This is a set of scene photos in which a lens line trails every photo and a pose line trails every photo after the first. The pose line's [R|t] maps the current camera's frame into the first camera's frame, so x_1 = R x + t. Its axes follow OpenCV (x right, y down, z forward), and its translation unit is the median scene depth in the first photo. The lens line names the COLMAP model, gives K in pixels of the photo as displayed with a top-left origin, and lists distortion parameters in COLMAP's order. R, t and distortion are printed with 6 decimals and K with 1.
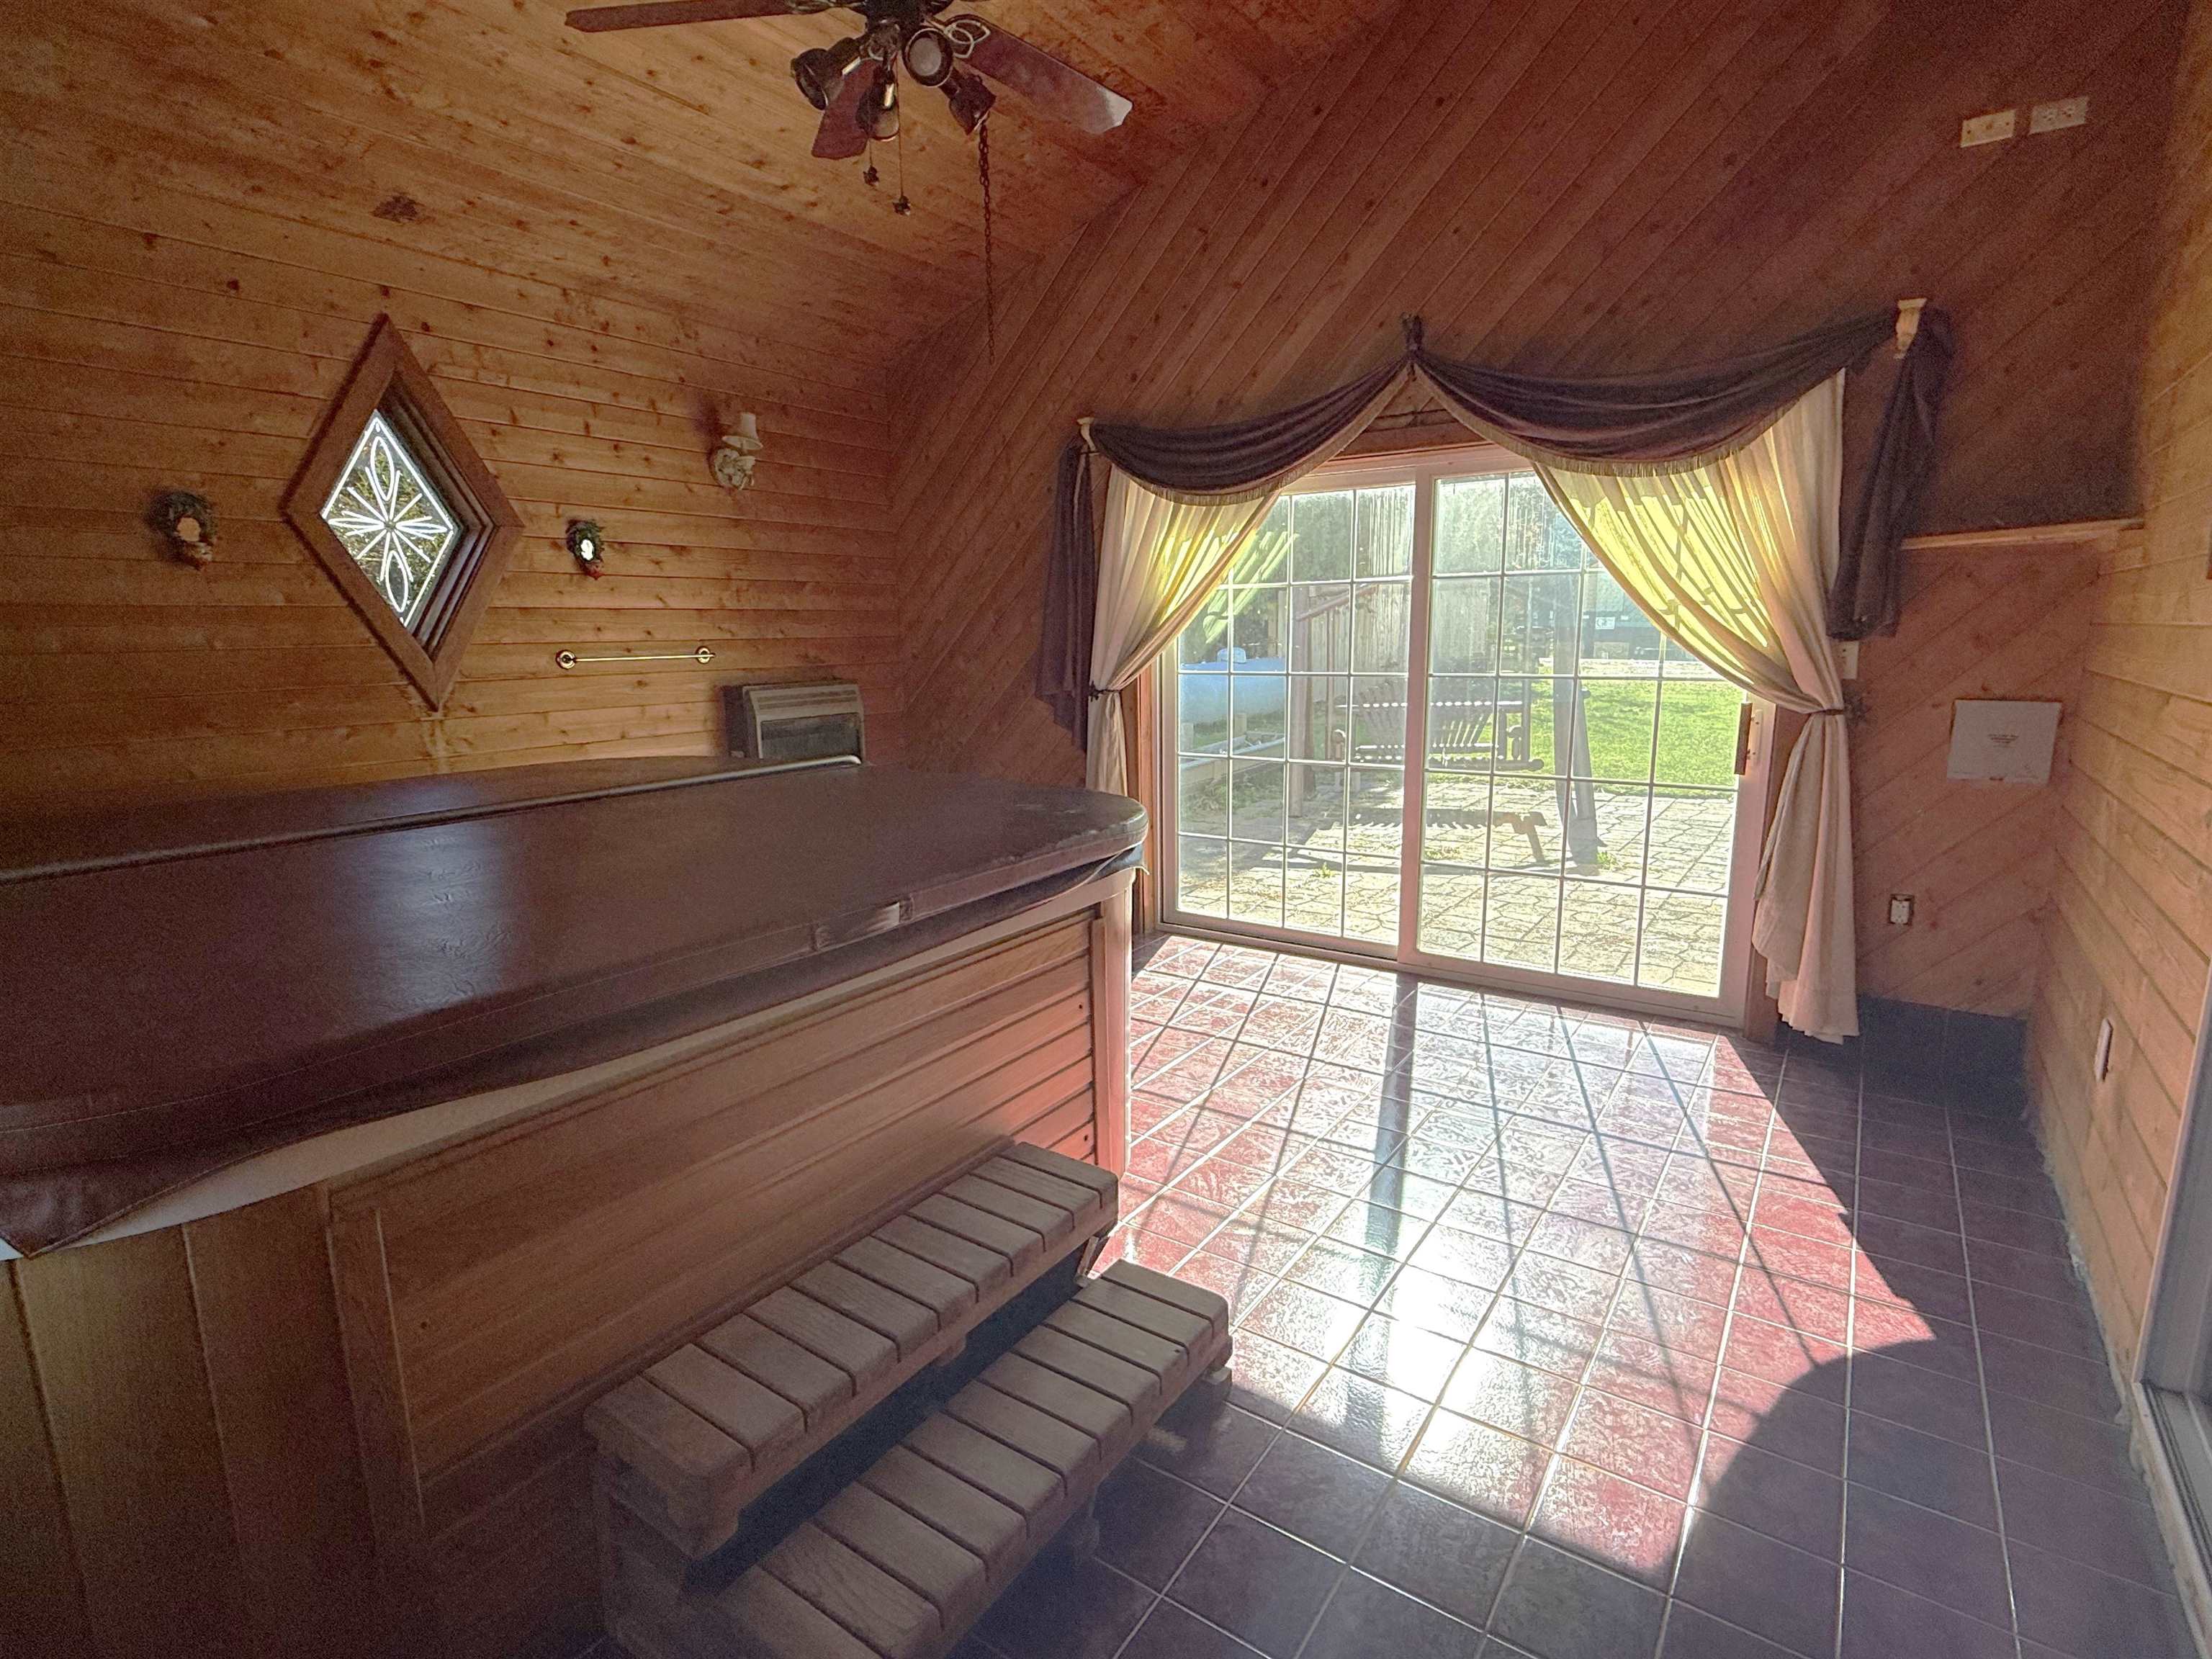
lens RADIAL K [[1095.2, 0, 1093.9], [0, 1095.2, 837.8], [0, 0, 1]] dist [-0.000420, 0.000116]
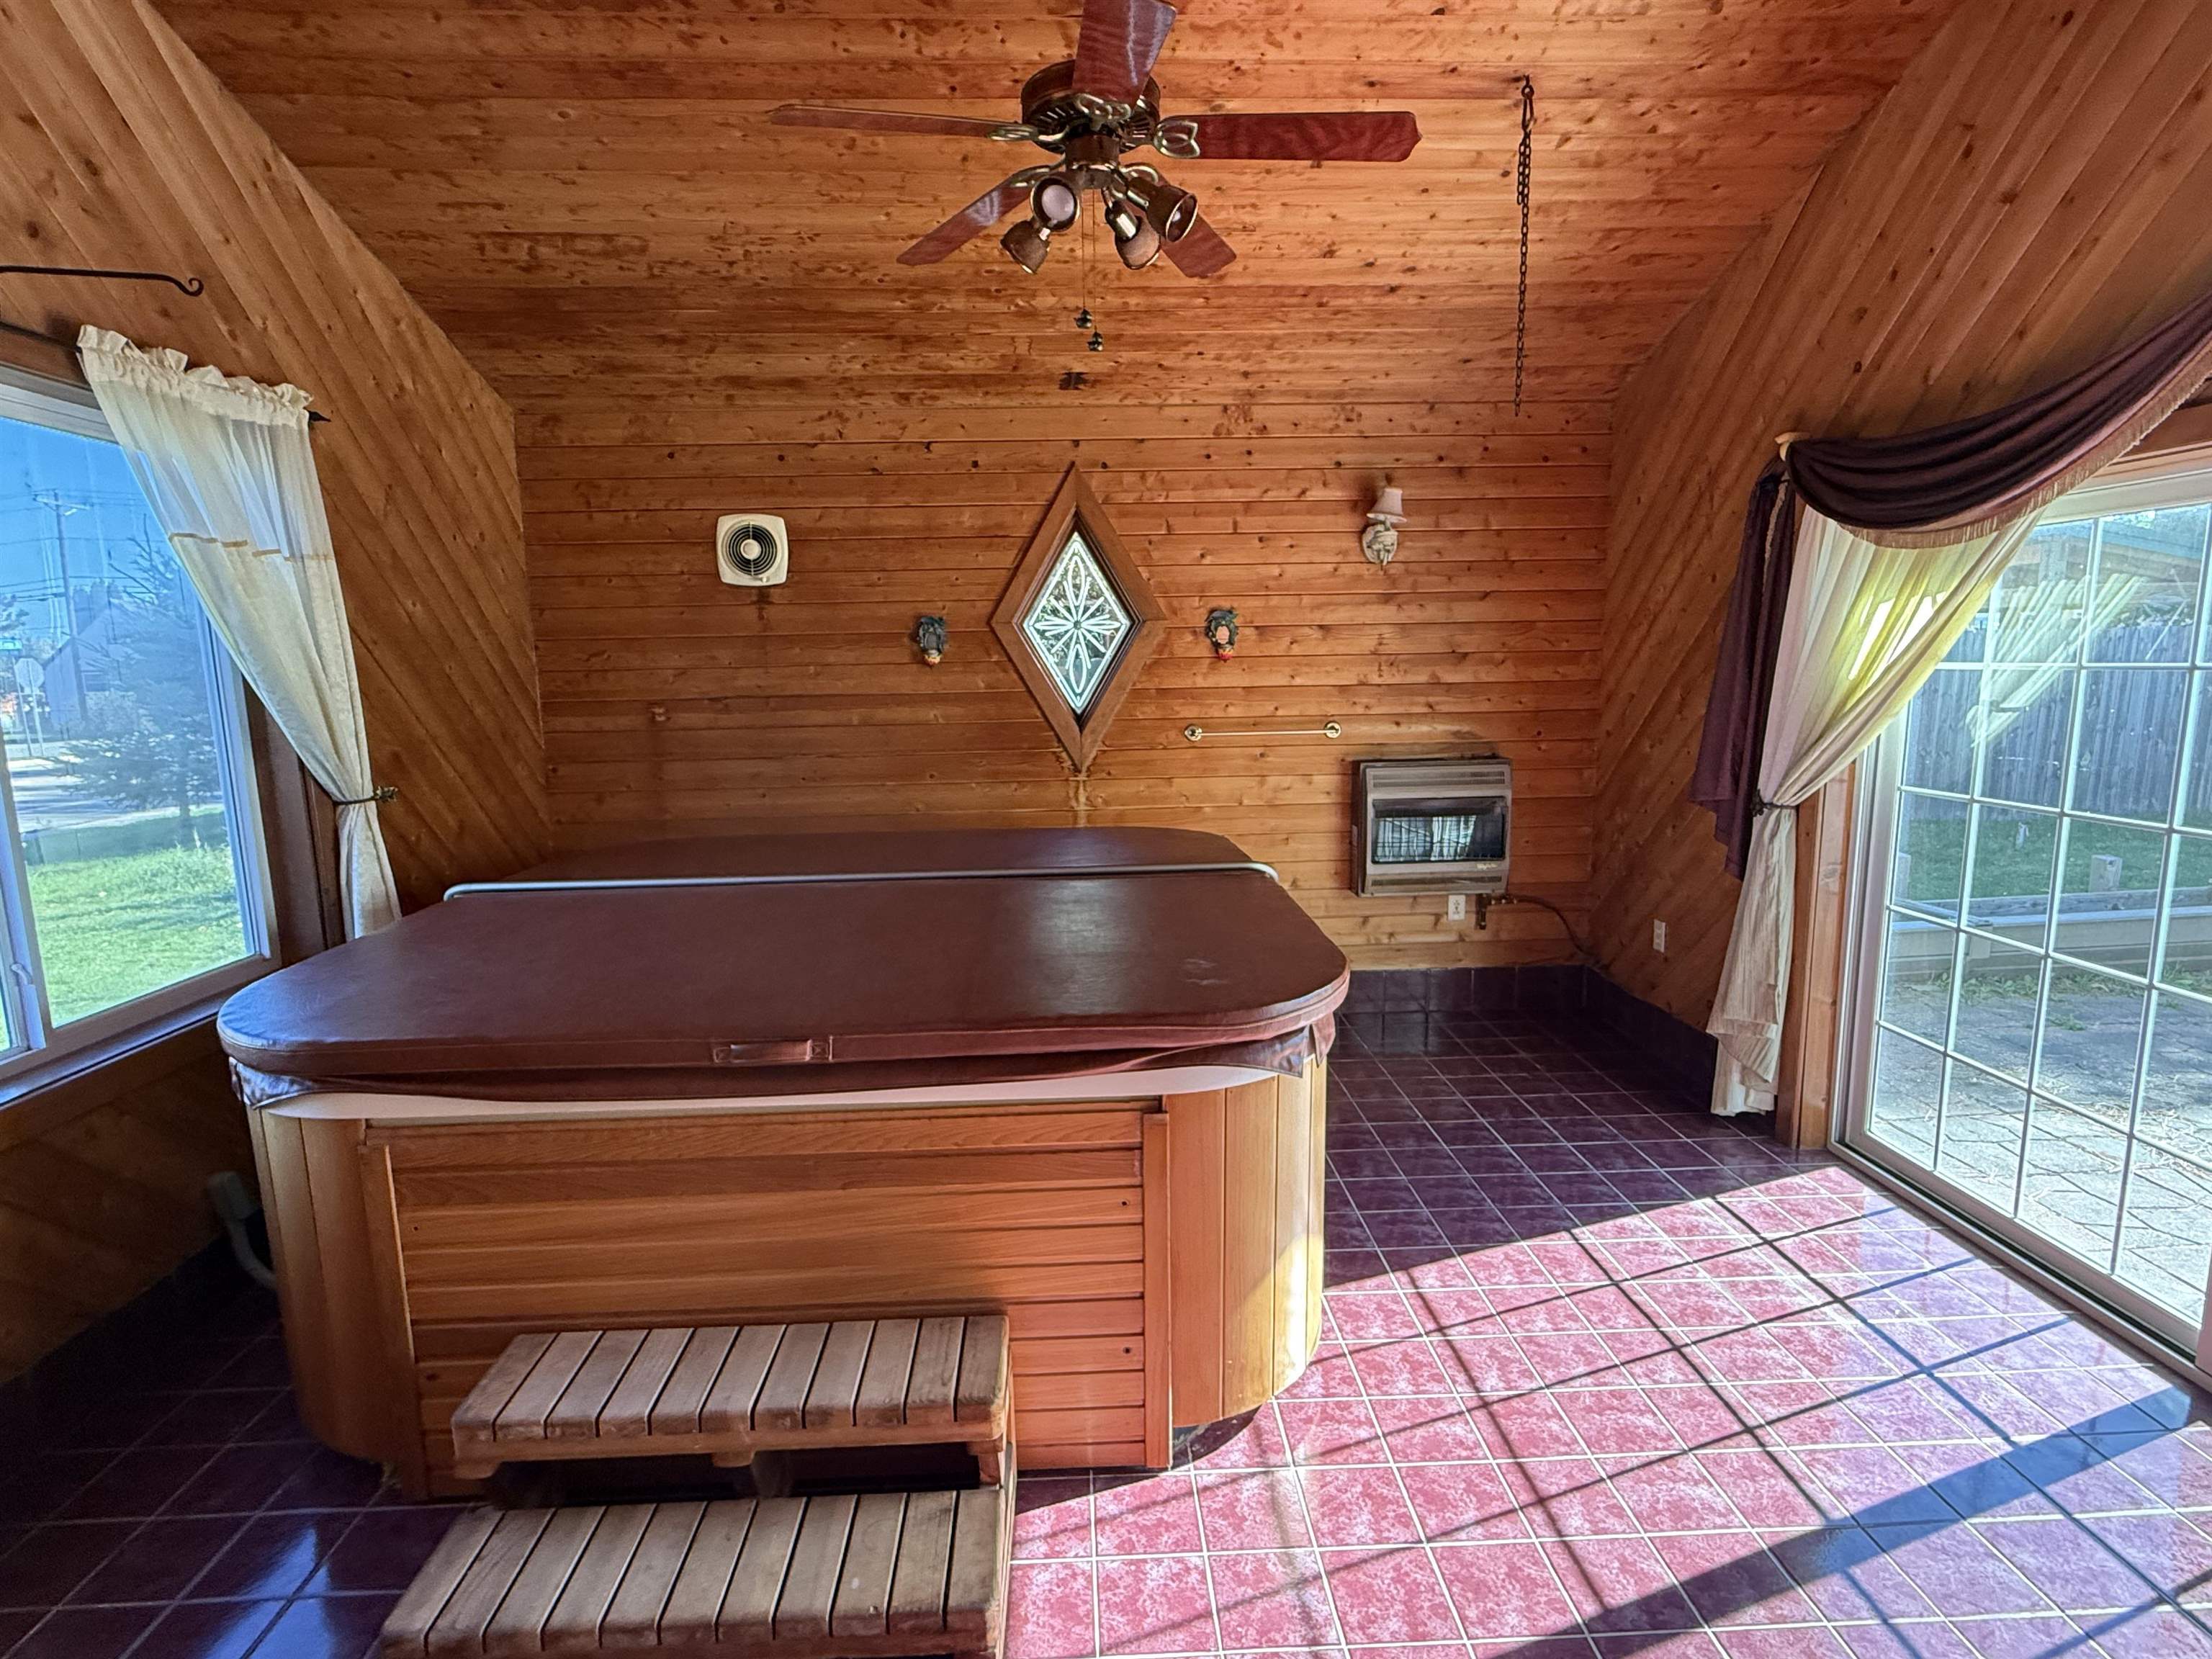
lens RADIAL K [[1095.2, 0, 1095.0], [0, 1095.2, 832.0], [0, 0, 1]] dist [-0.000420, 0.000116]
pose [[0.605275, 0.124096, -0.786284, 0.360392], [-0.137711, 0.989204, 0.050114, -0.104960], [0.784014, 0.077947, 0.615830, 0.234019]]
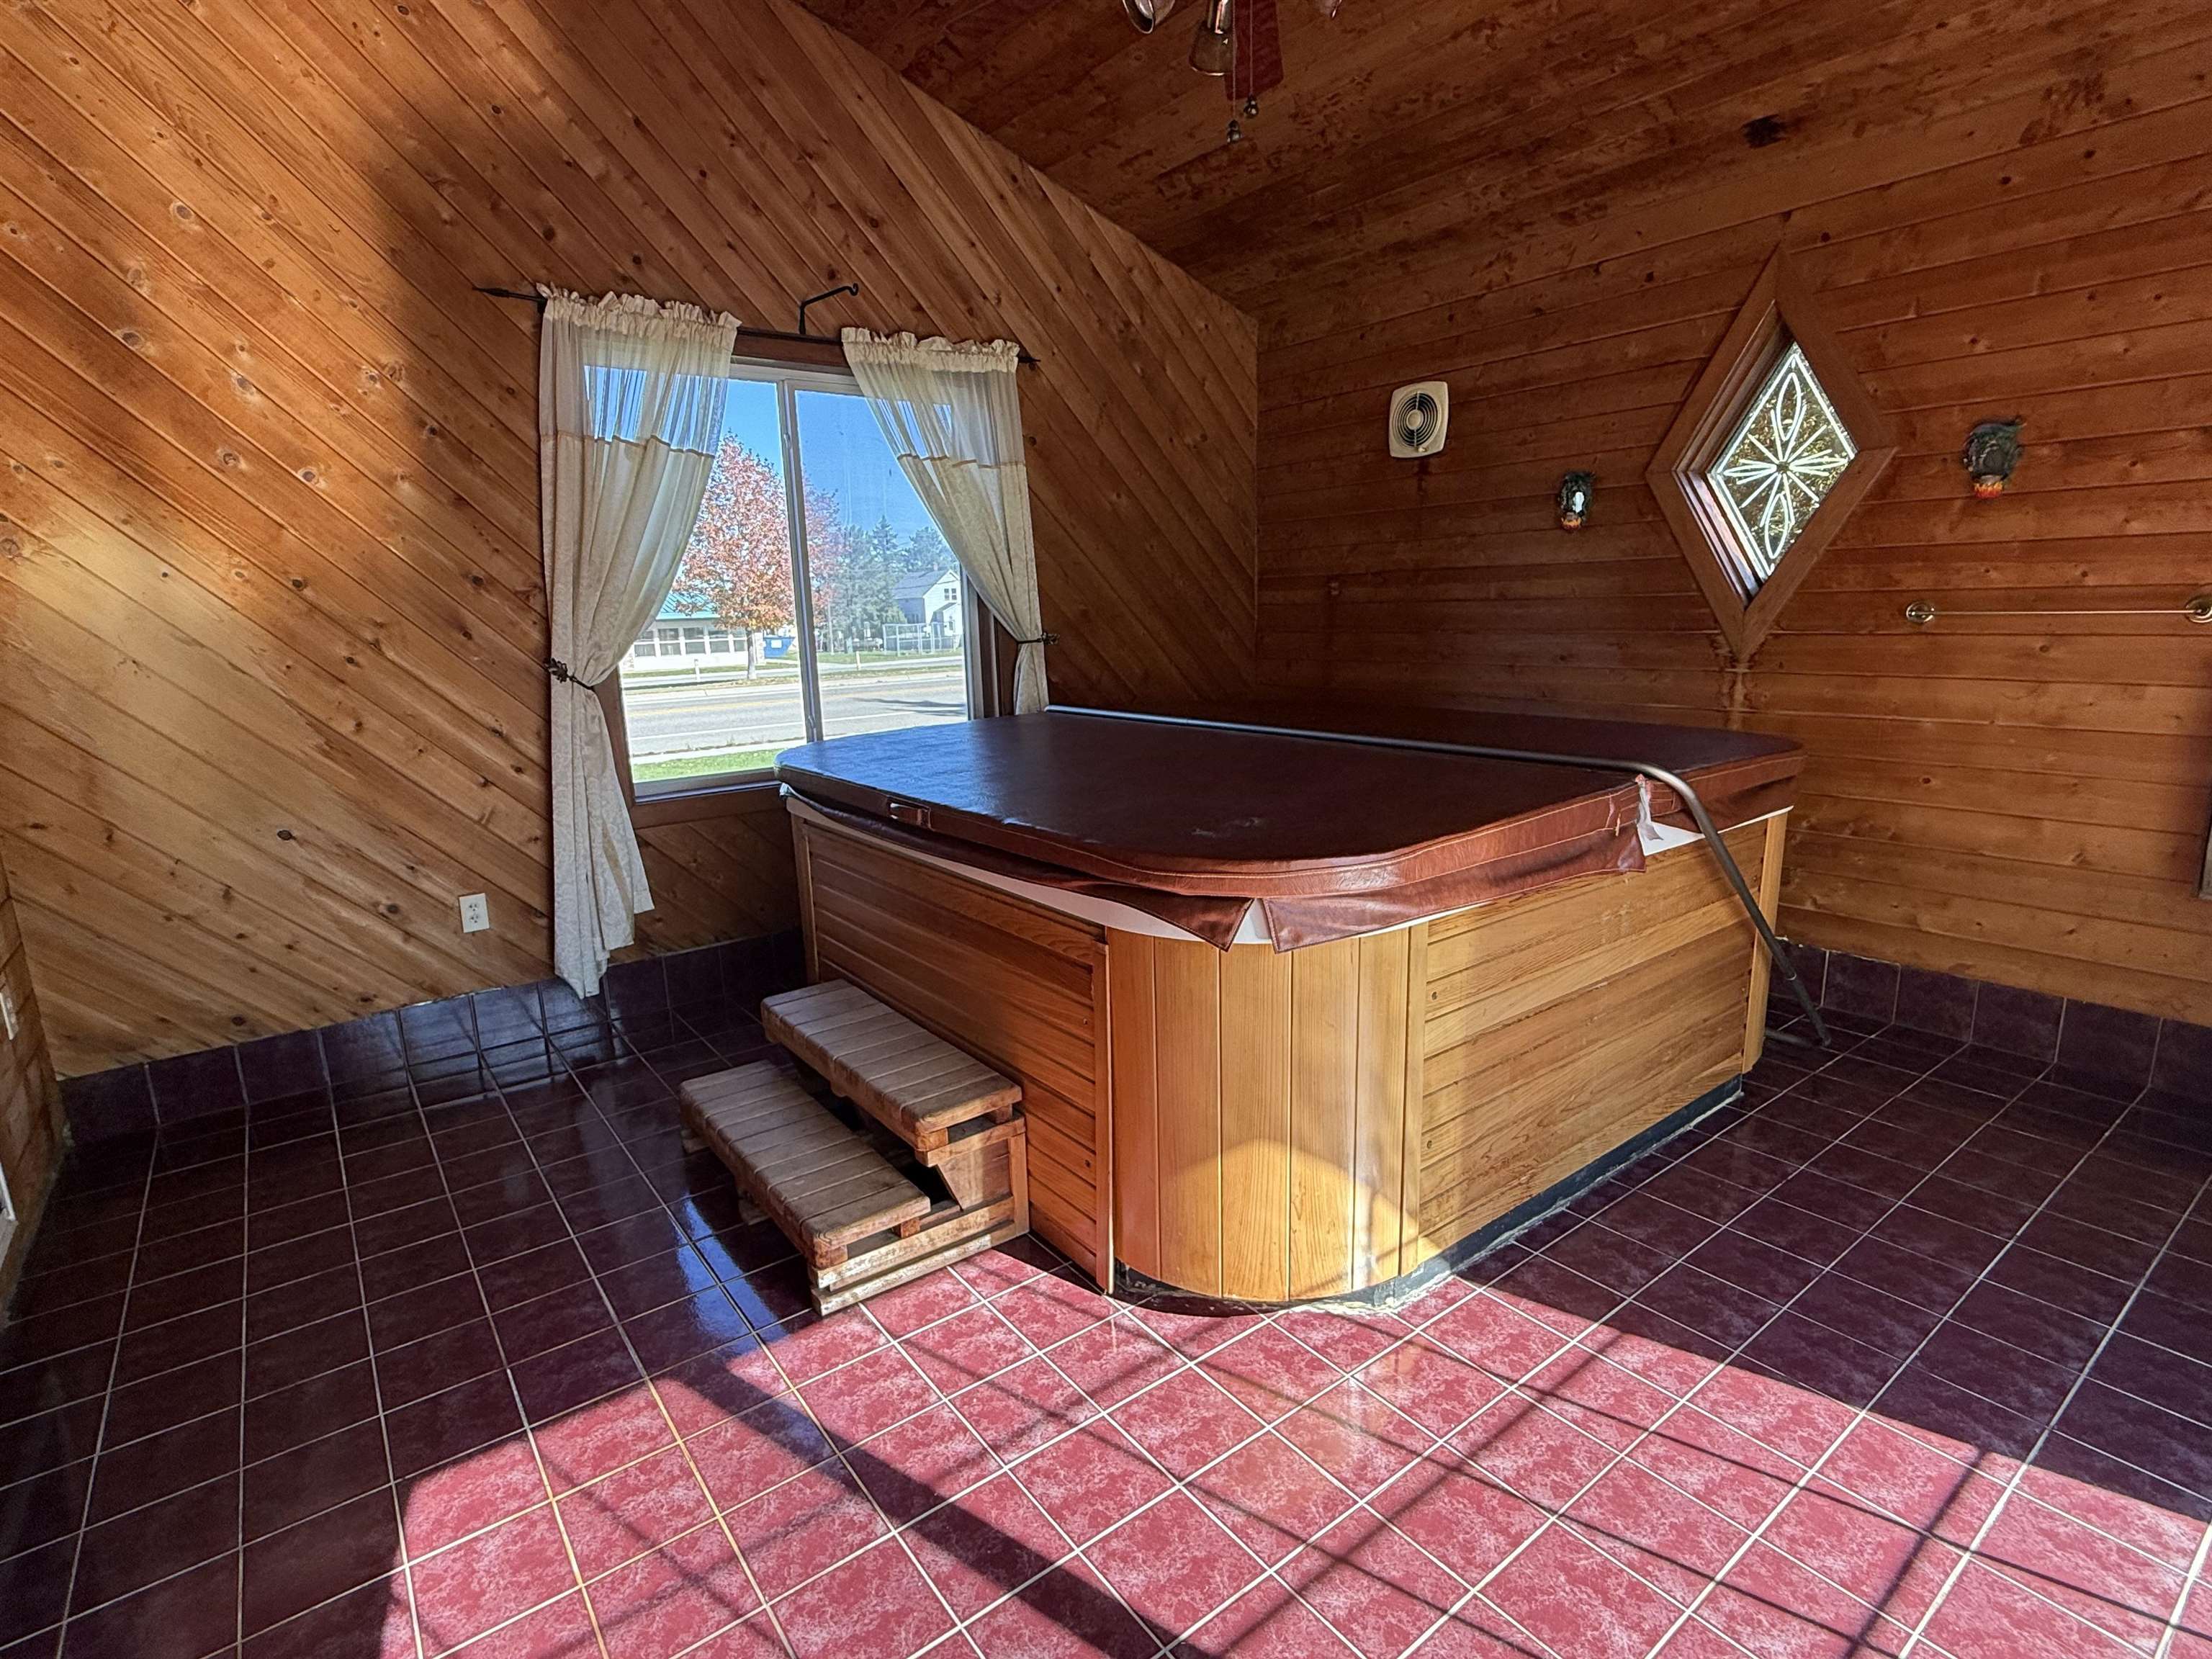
lens RADIAL K [[1095.2, 0, 1097.4], [0, 1095.2, 831.1], [0, 0, 1]] dist [-0.000420, 0.000116]
pose [[-0.305139, 0.216967, -0.927262, 0.455224], [-0.145908, 0.951552, 0.270665, -0.140836], [0.941064, 0.217886, -0.258698, 0.689080]]
